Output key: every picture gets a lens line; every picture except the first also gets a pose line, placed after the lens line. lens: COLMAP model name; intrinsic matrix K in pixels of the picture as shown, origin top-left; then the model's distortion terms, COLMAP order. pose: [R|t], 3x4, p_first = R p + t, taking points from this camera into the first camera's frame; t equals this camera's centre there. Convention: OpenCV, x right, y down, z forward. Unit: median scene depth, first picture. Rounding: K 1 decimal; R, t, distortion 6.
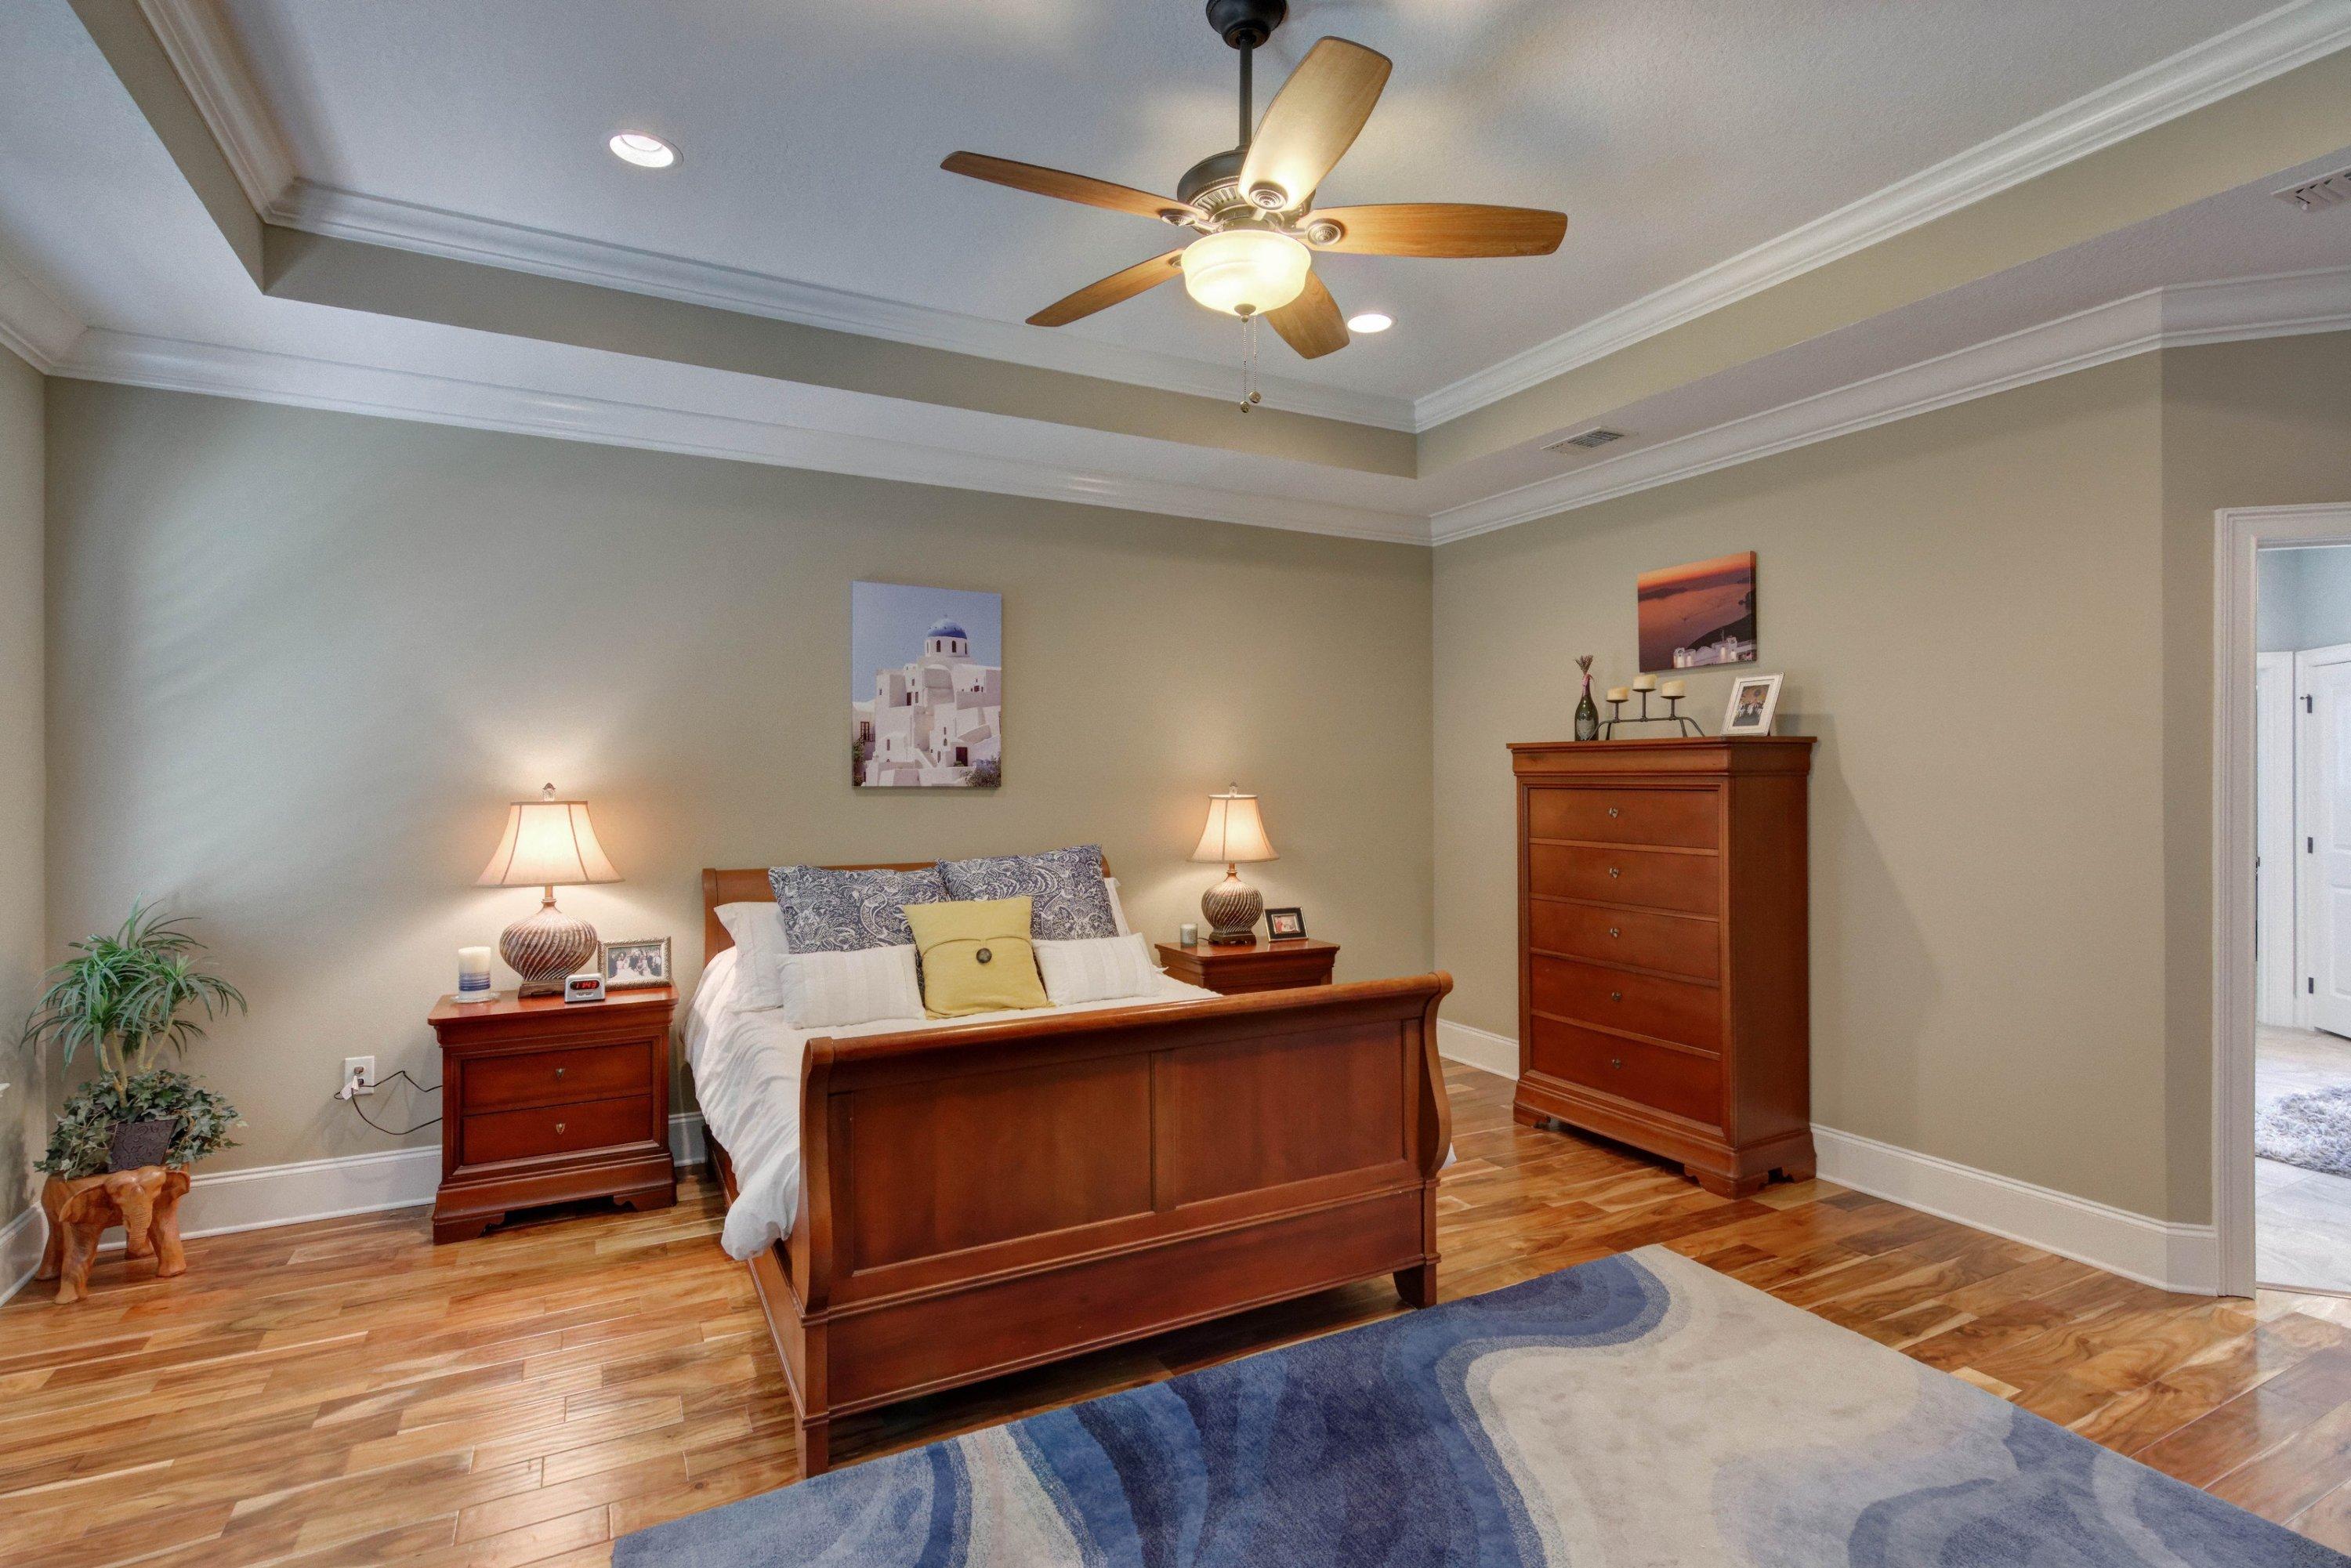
lens RADIAL K [[1112.6, 0, 1177.3], [0, 1112.6, 797.9], [0, 0, 1]] dist [-0.001043, -0.000290]
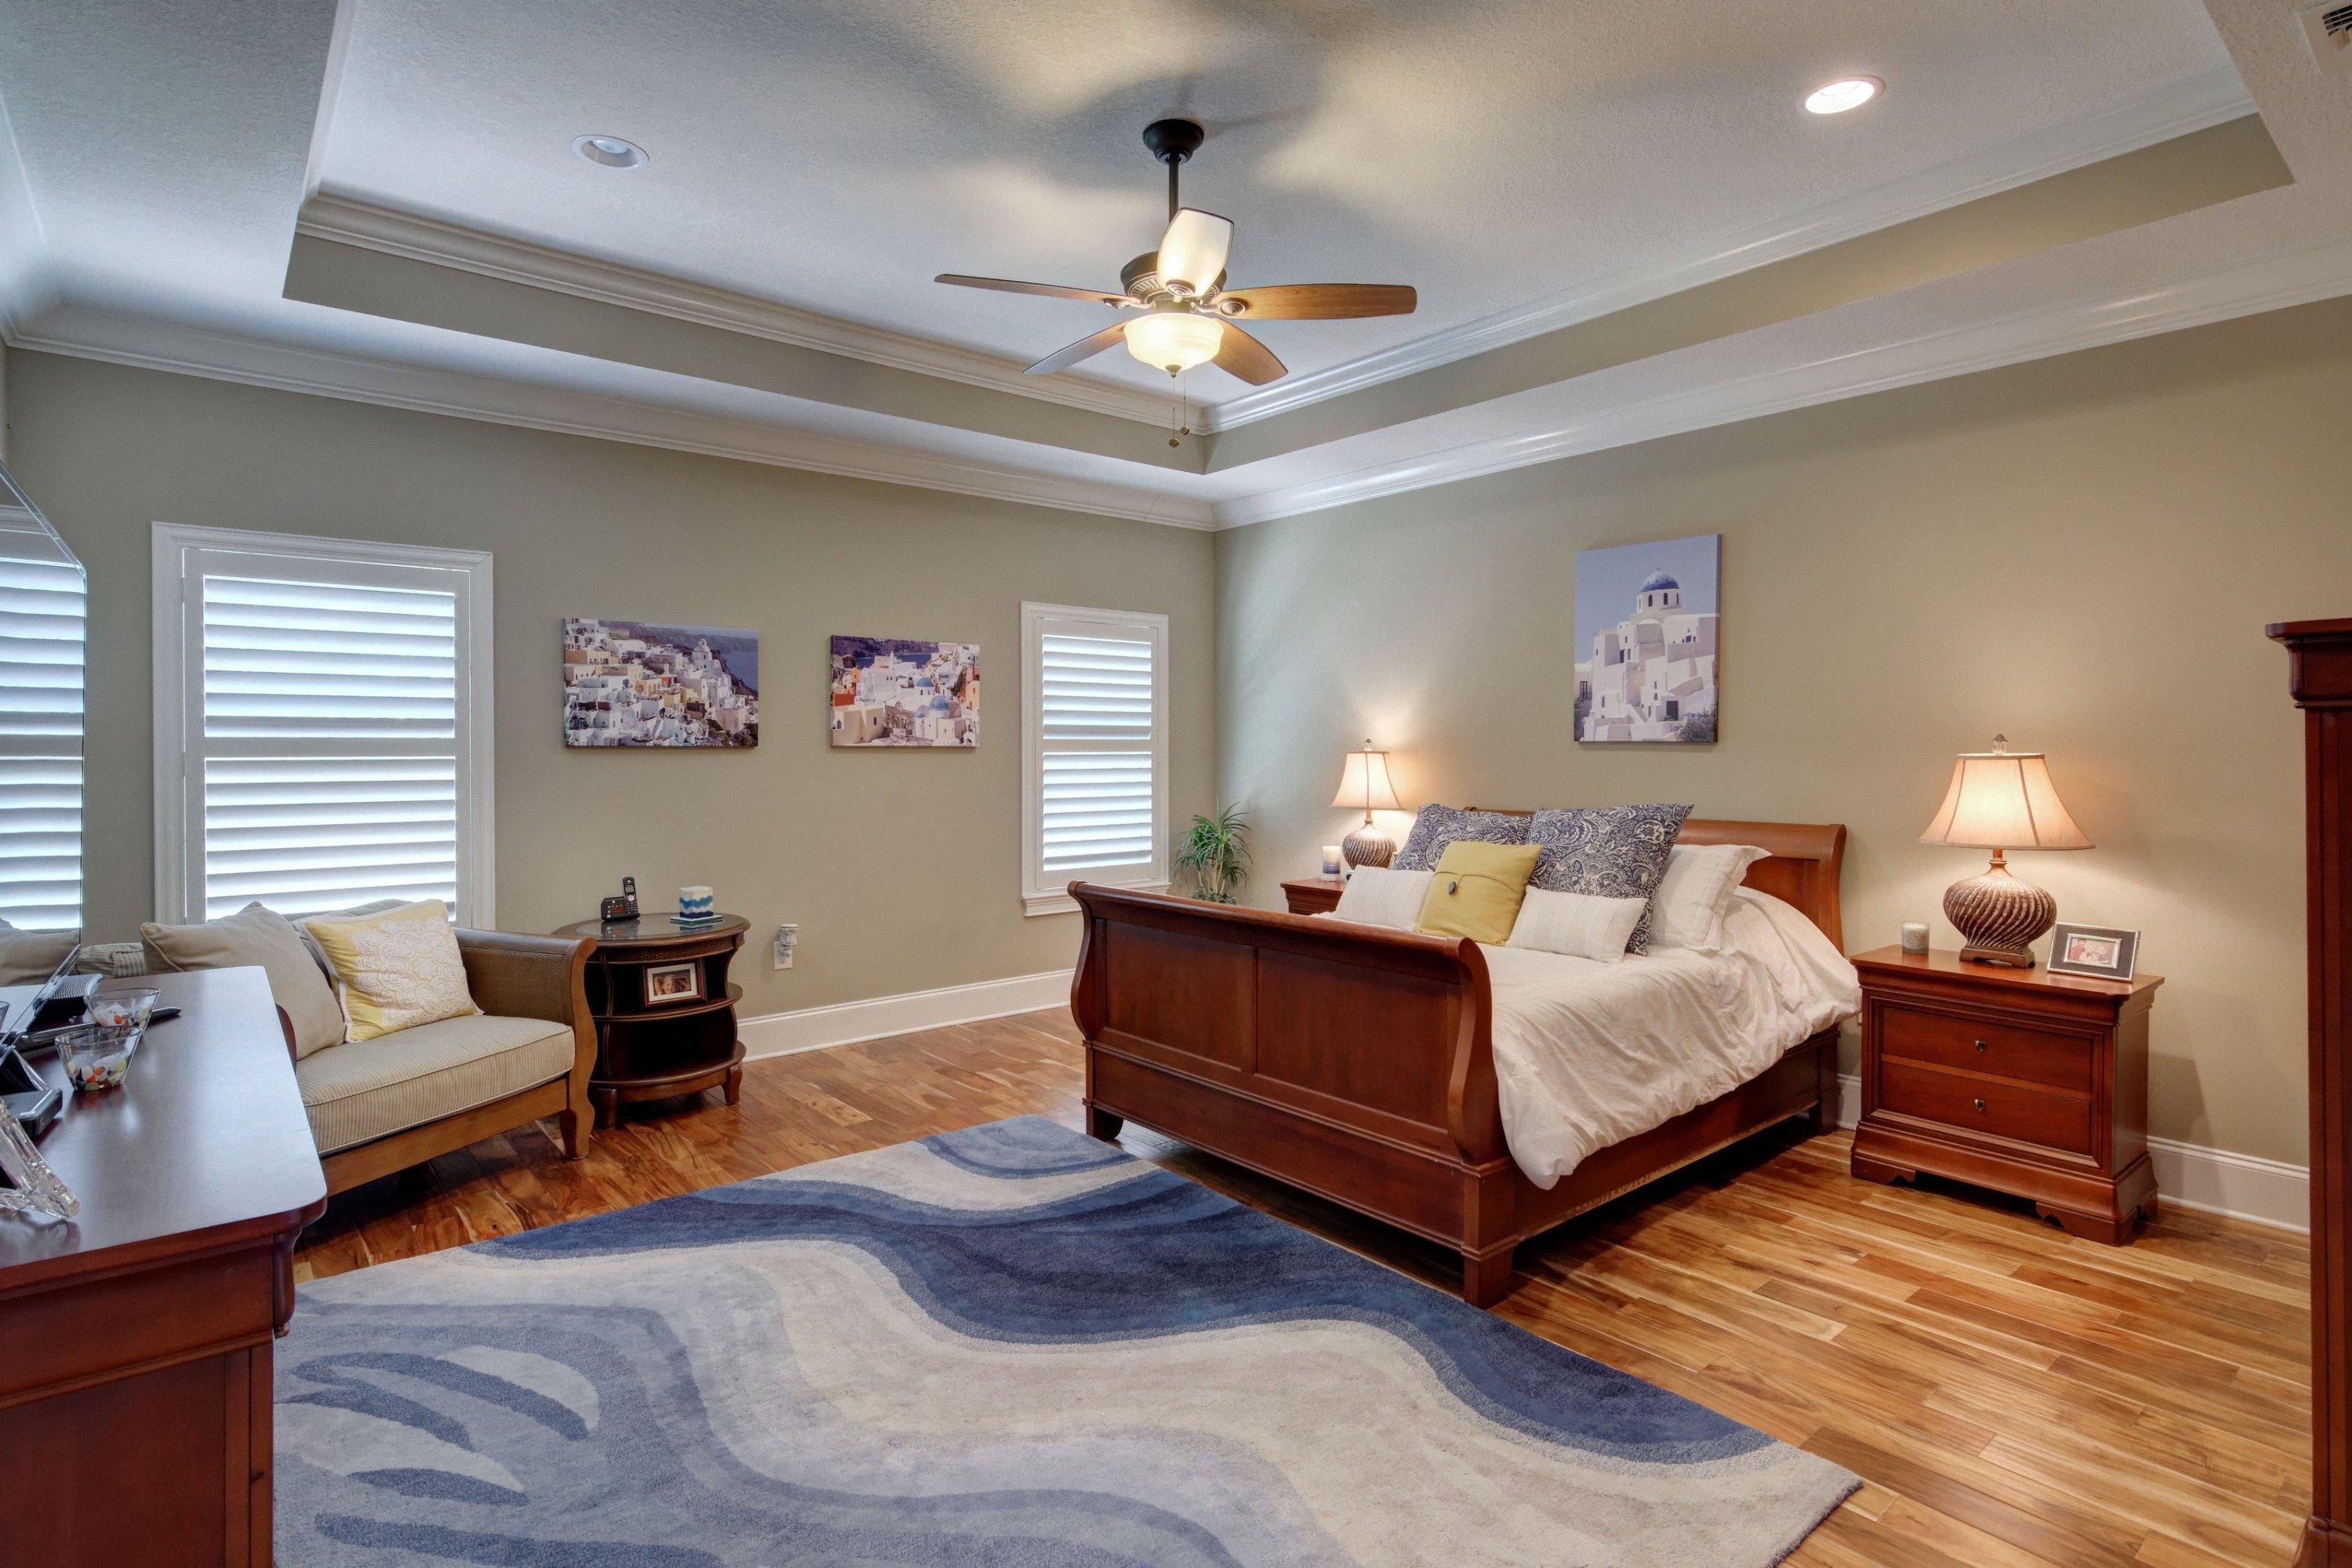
lens RADIAL K [[1146.2, 0, 1166.5], [0, 1146.2, 790.6], [0, 0, 1]] dist [0.004656, -0.001101]
pose [[0.220671, 0.042847, -0.974407, 0.701893], [-0.010346, 0.999081, 0.041589, -0.004442], [0.975293, 0.000904, 0.220911, 0.350093]]
